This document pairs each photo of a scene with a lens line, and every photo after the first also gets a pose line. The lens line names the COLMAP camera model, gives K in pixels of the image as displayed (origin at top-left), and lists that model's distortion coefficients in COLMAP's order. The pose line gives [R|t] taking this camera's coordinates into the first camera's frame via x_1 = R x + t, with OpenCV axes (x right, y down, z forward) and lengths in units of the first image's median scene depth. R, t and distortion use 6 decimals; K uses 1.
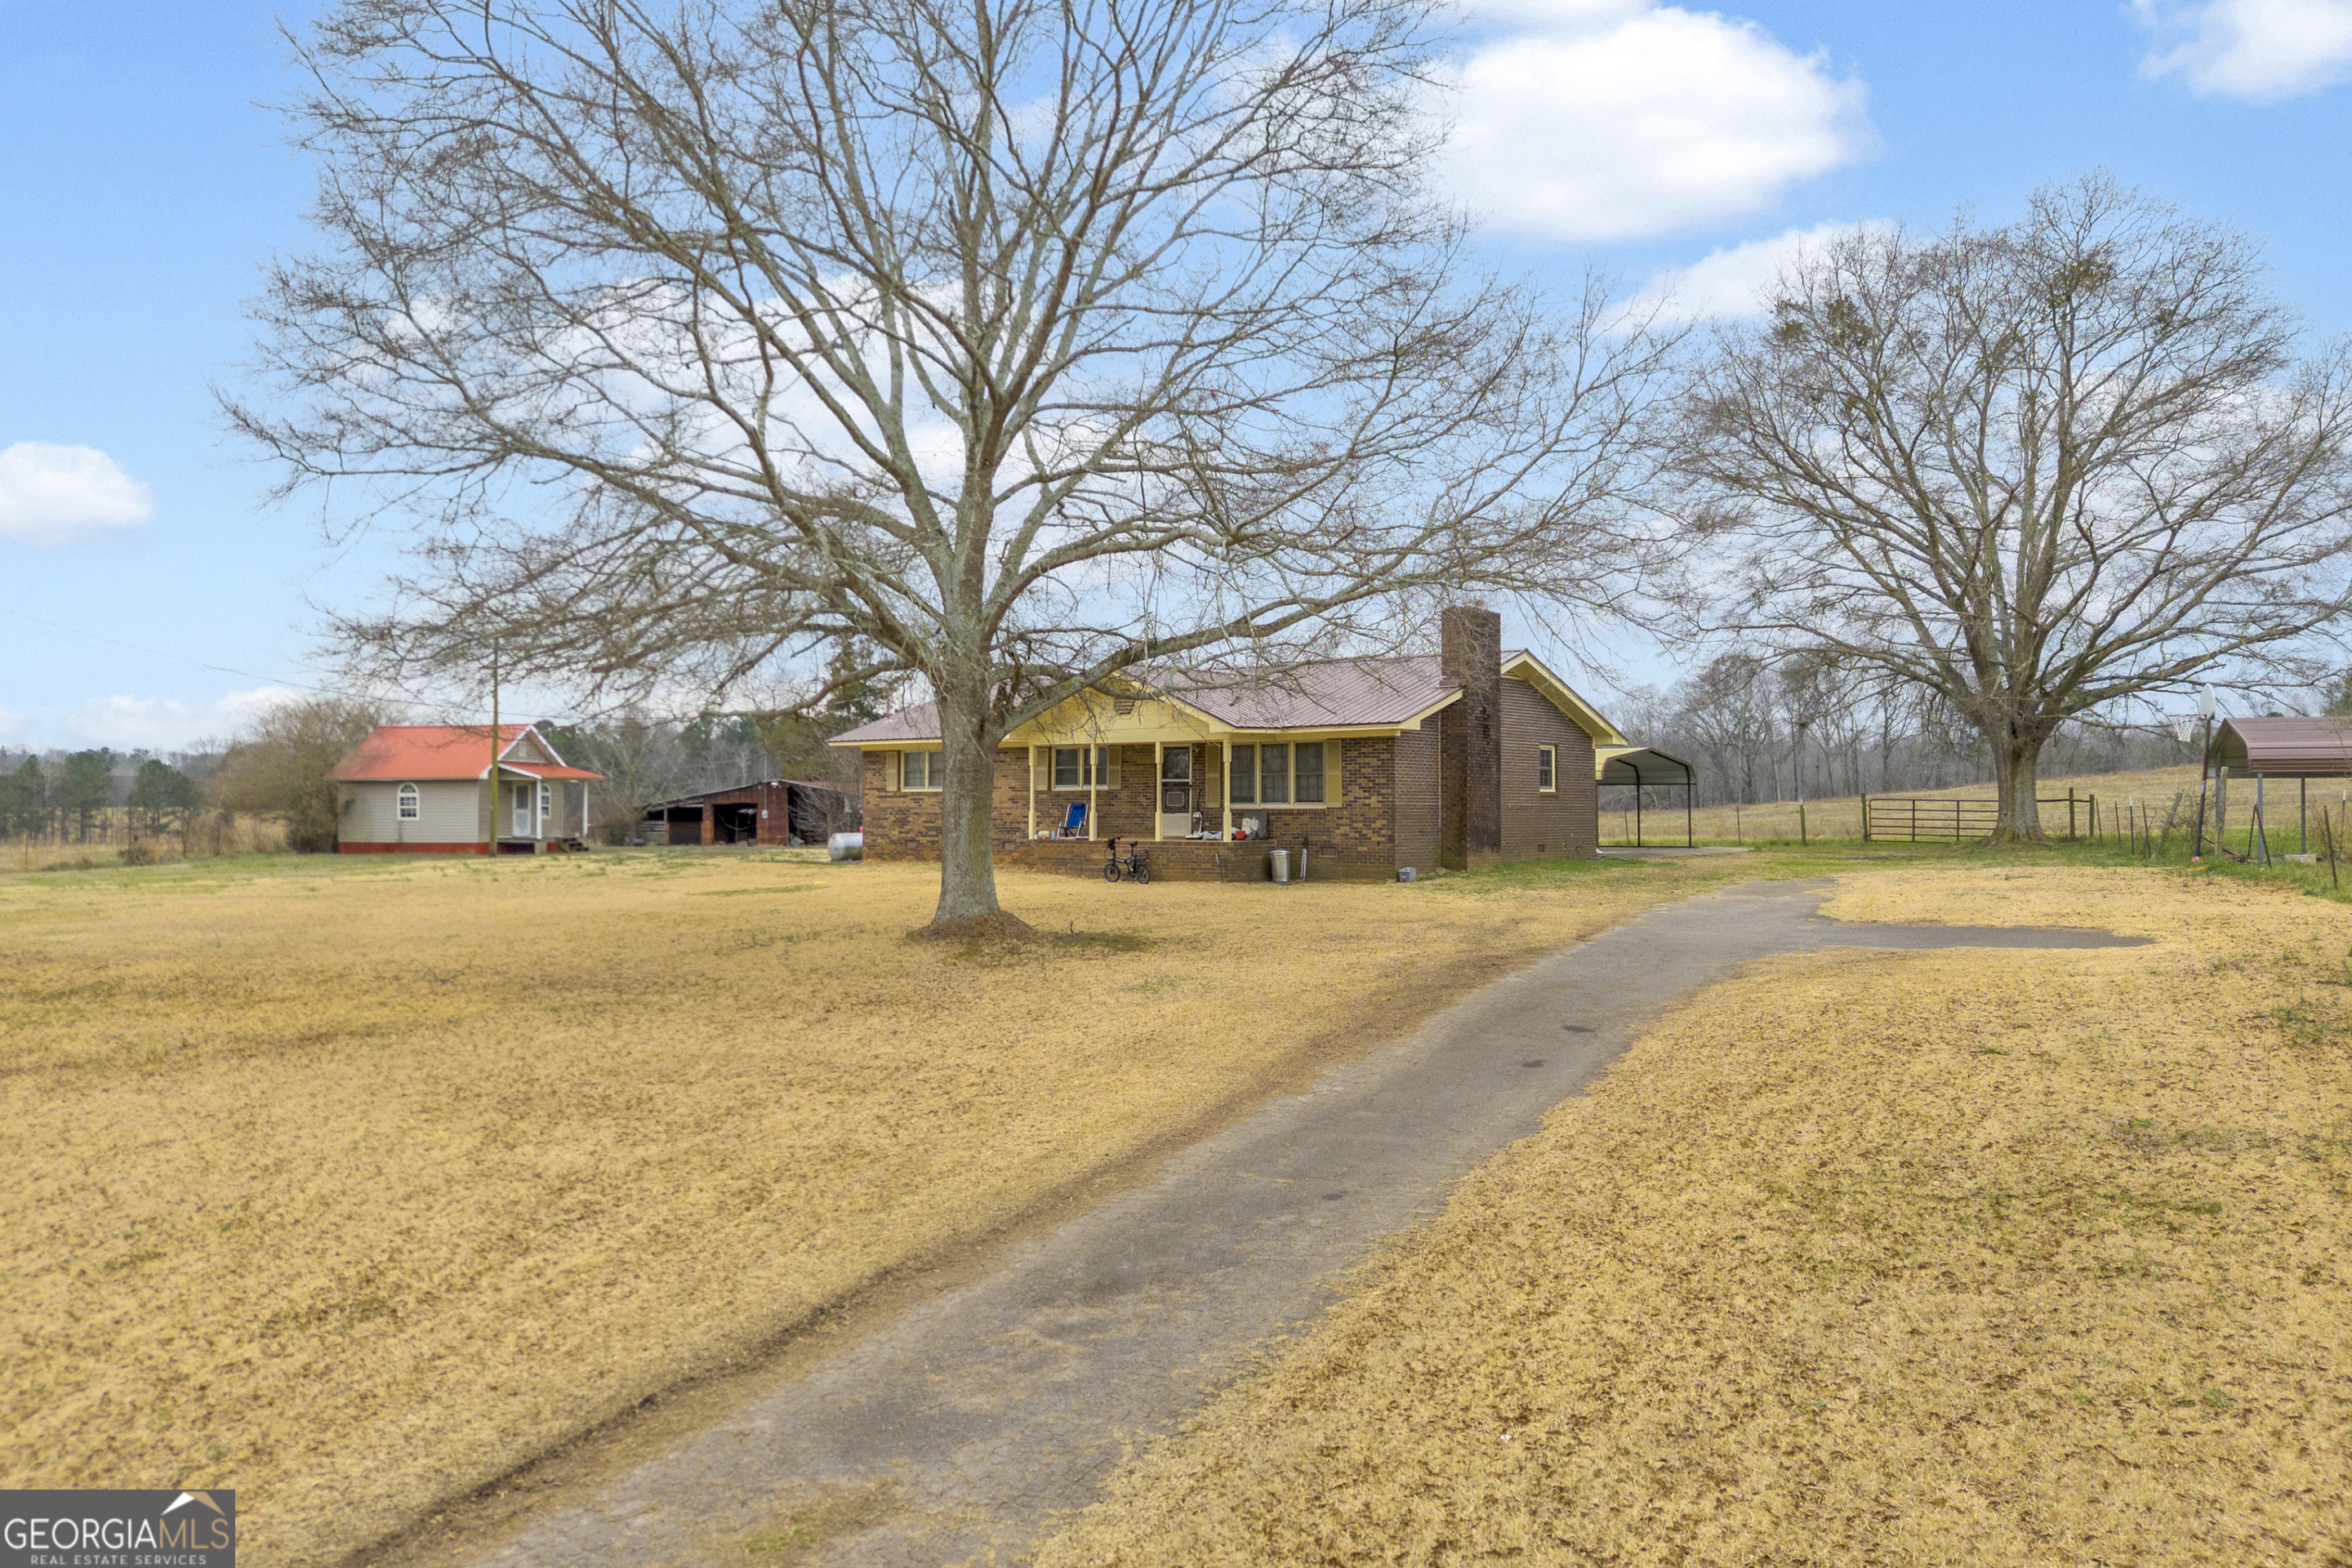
lens RADIAL K [[1768.8, 0, 1180.8], [0, 1768.8, 800.0], [0, 0, 1]] dist [0.047753, -0.000436]
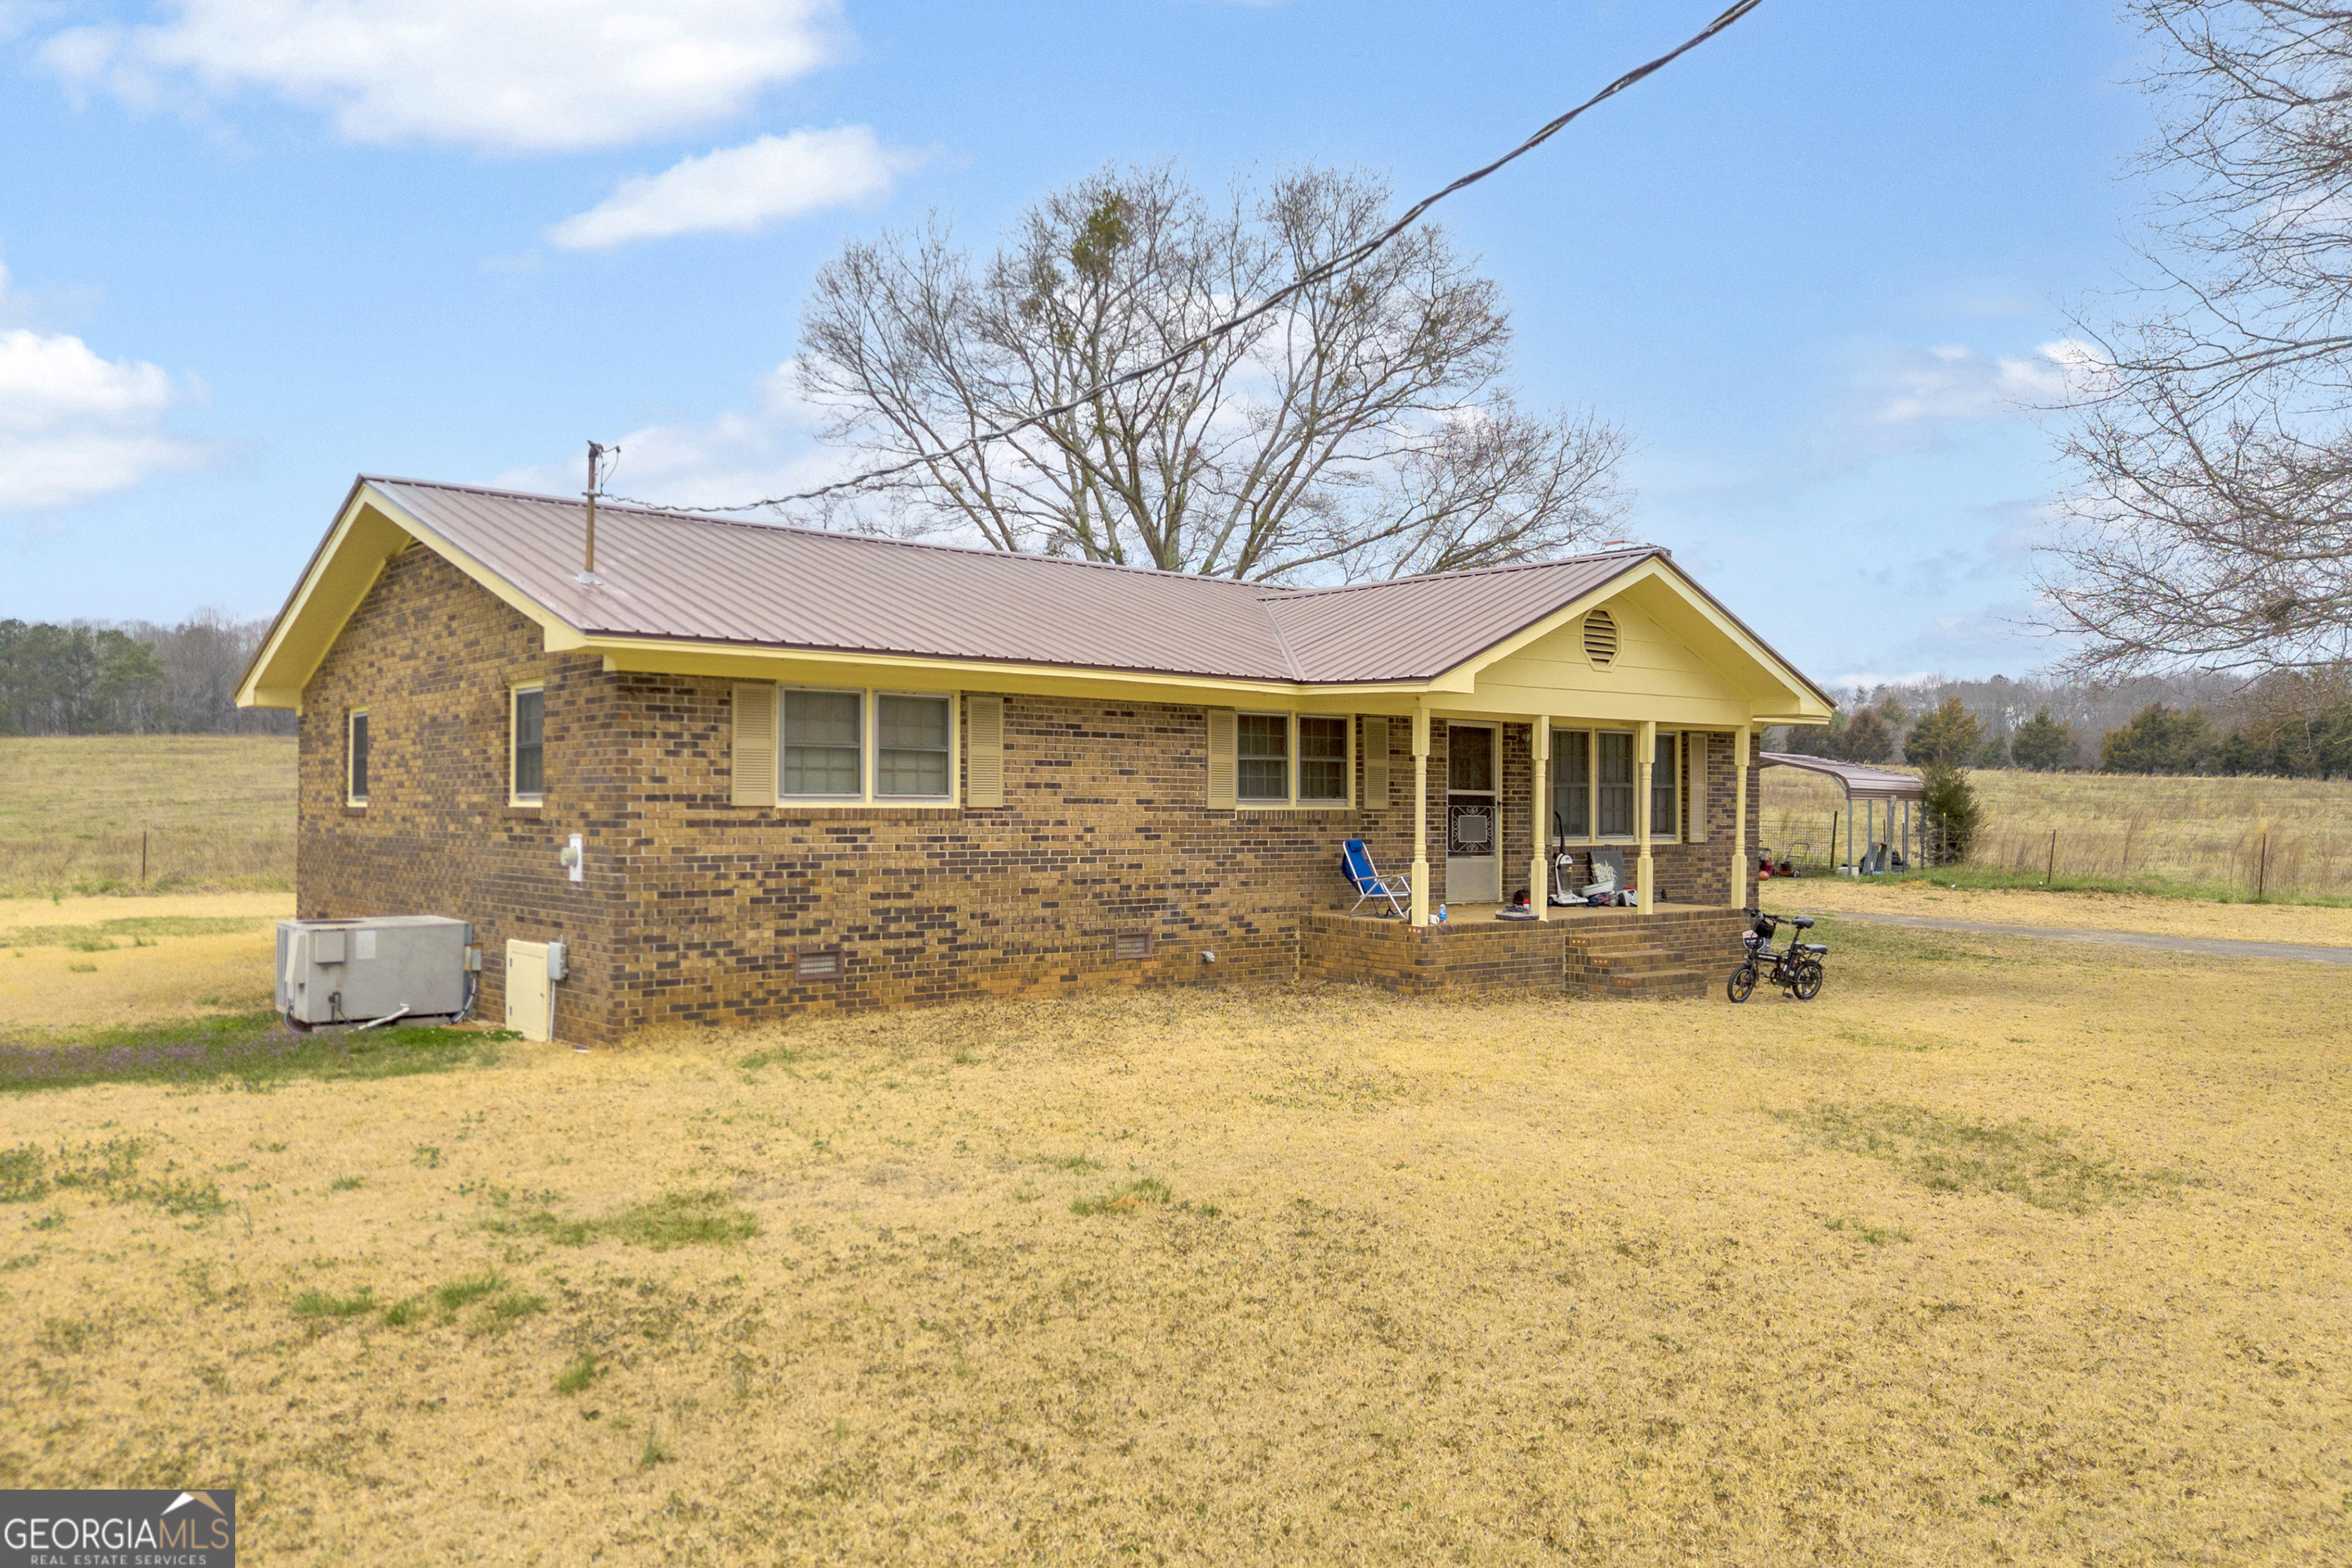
lens RADIAL K [[1709.1, 0, 1158.5], [0, 1709.1, 775.5], [0, 0, 1]] dist [0.043424, -0.022713]
pose [[0.247562, 0.018622, 0.968693, -0.517667], [-0.009020, 0.999816, -0.016916, -0.006887], [-0.968830, -0.004550, 0.247685, 0.987164]]
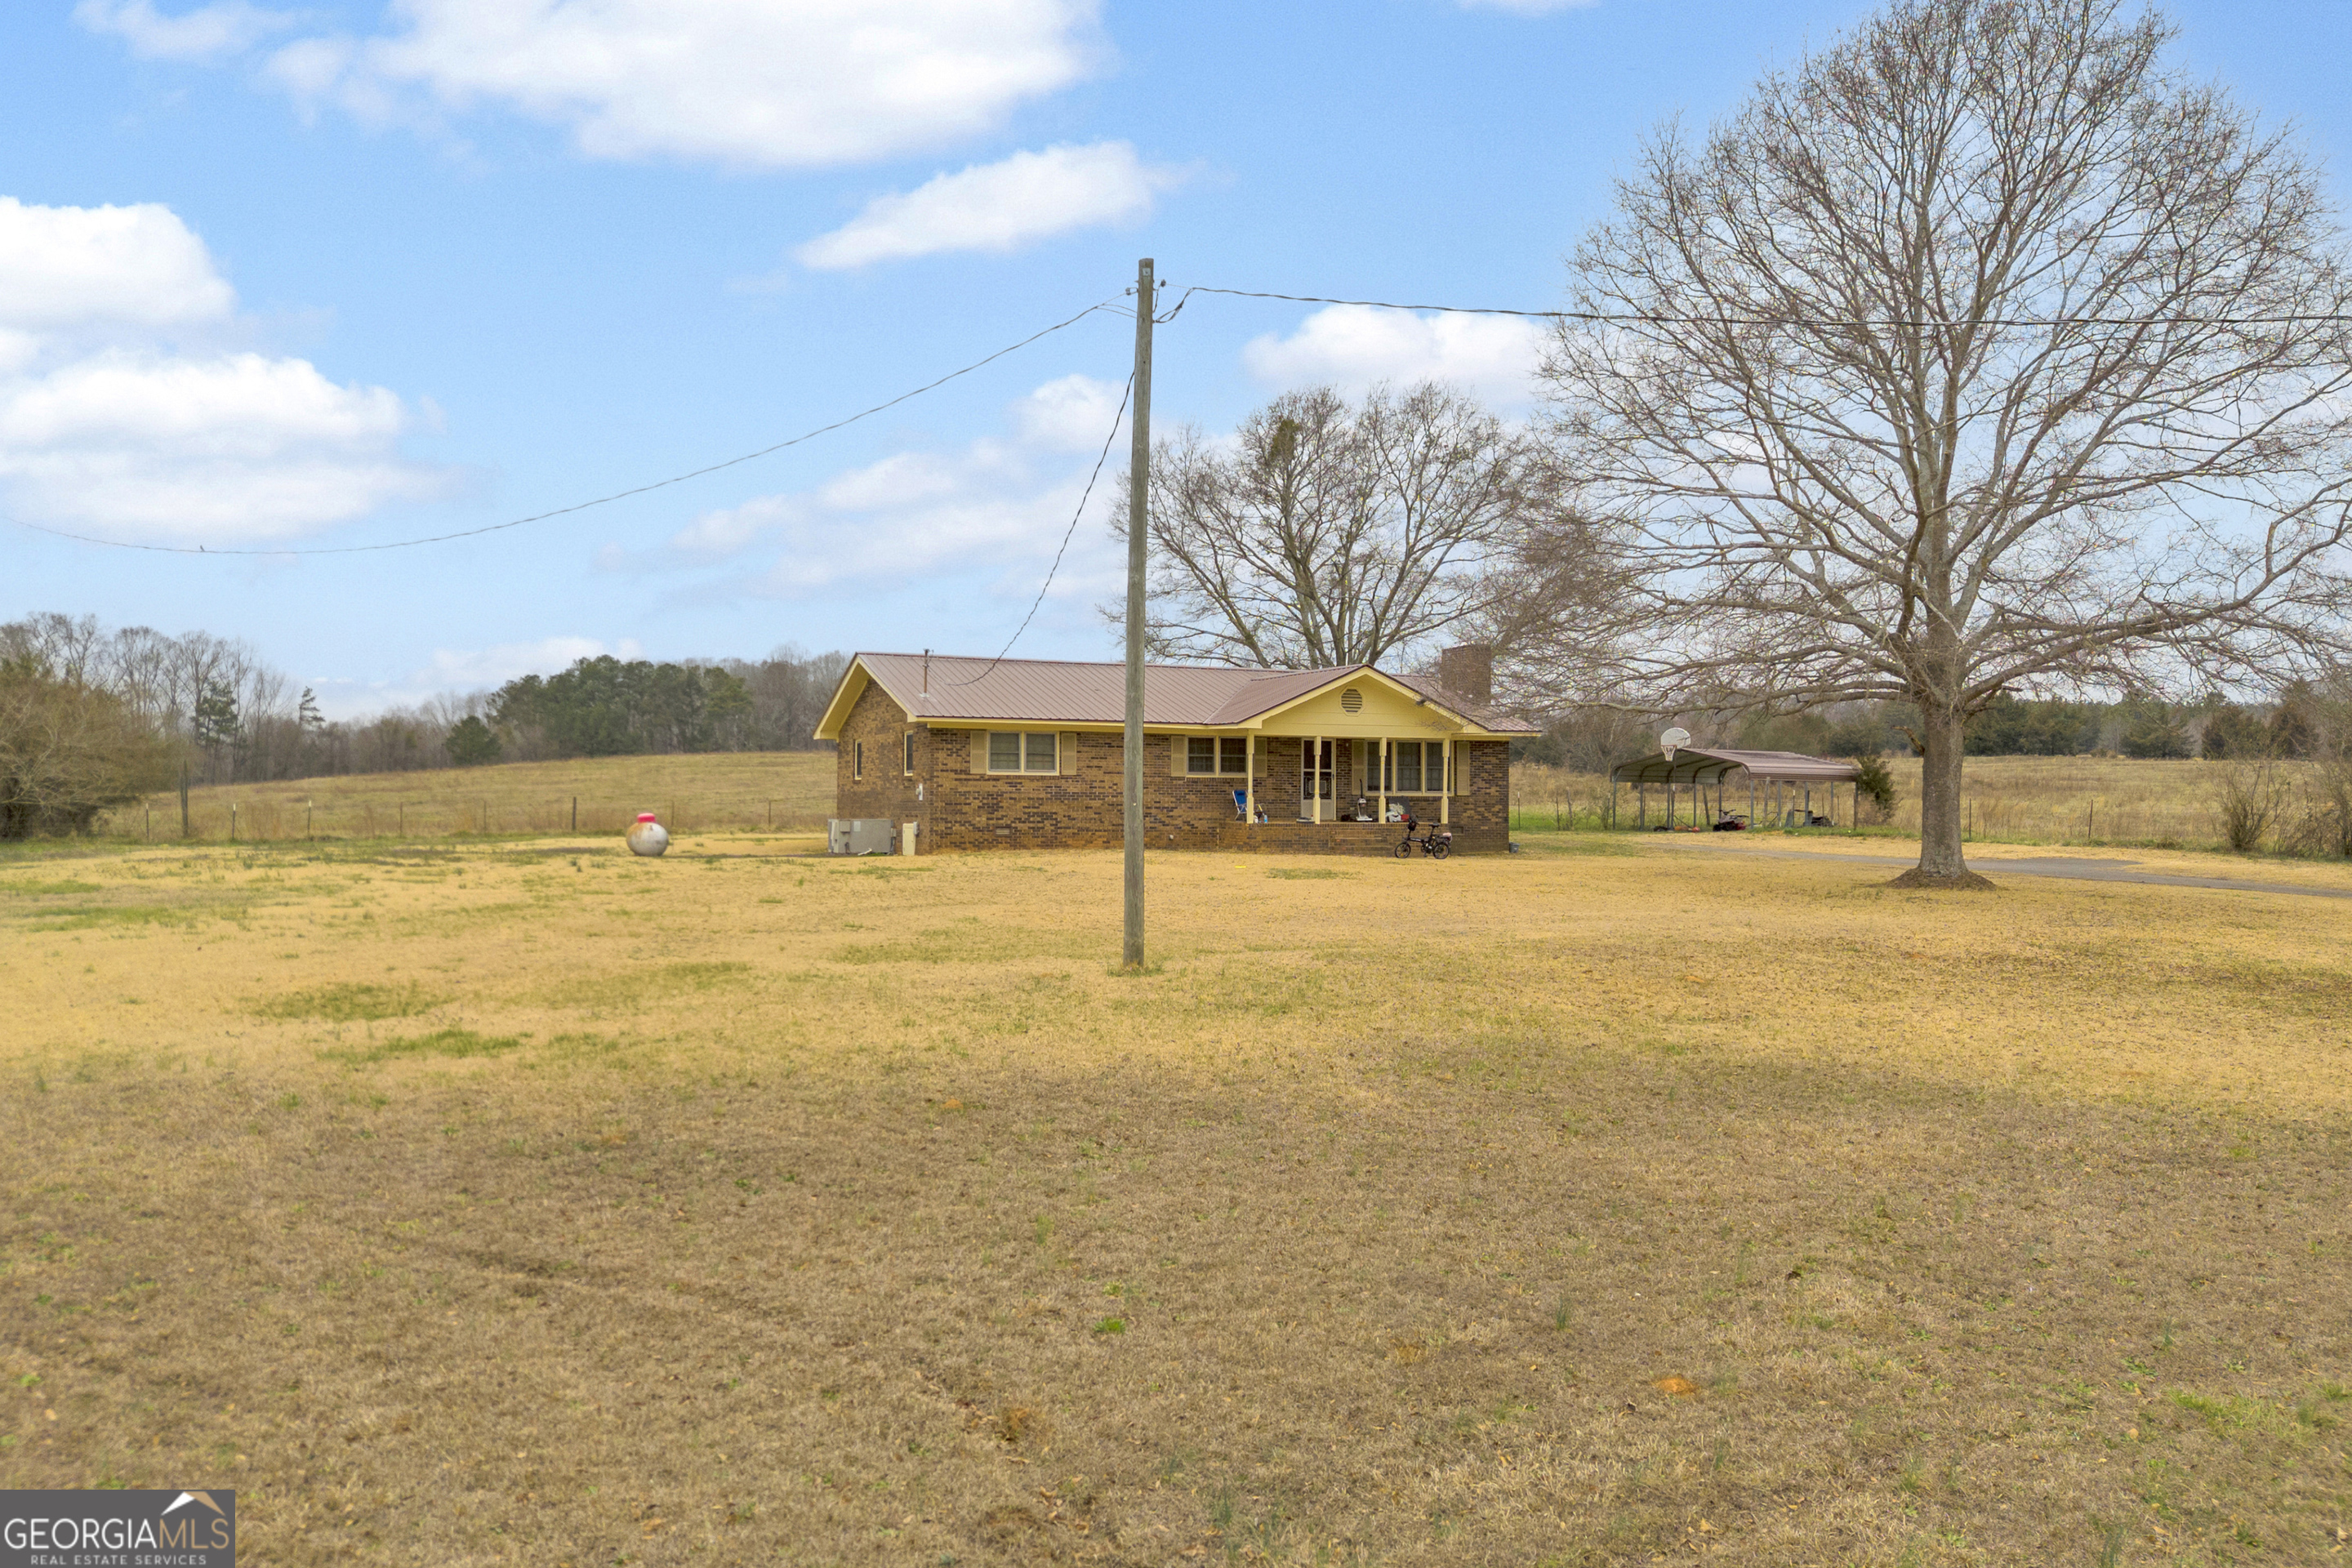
lens RADIAL K [[1659.3, 0, 1163.2], [0, 1659.3, 784.0], [0, 0, 1]] dist [0.009606, 0.000258]
pose [[0.504011, 0.015477, 0.863558, -0.991453], [-0.006572, 0.999879, -0.014084, 0.013548], [-0.863672, 0.001423, 0.504052, 0.562419]]
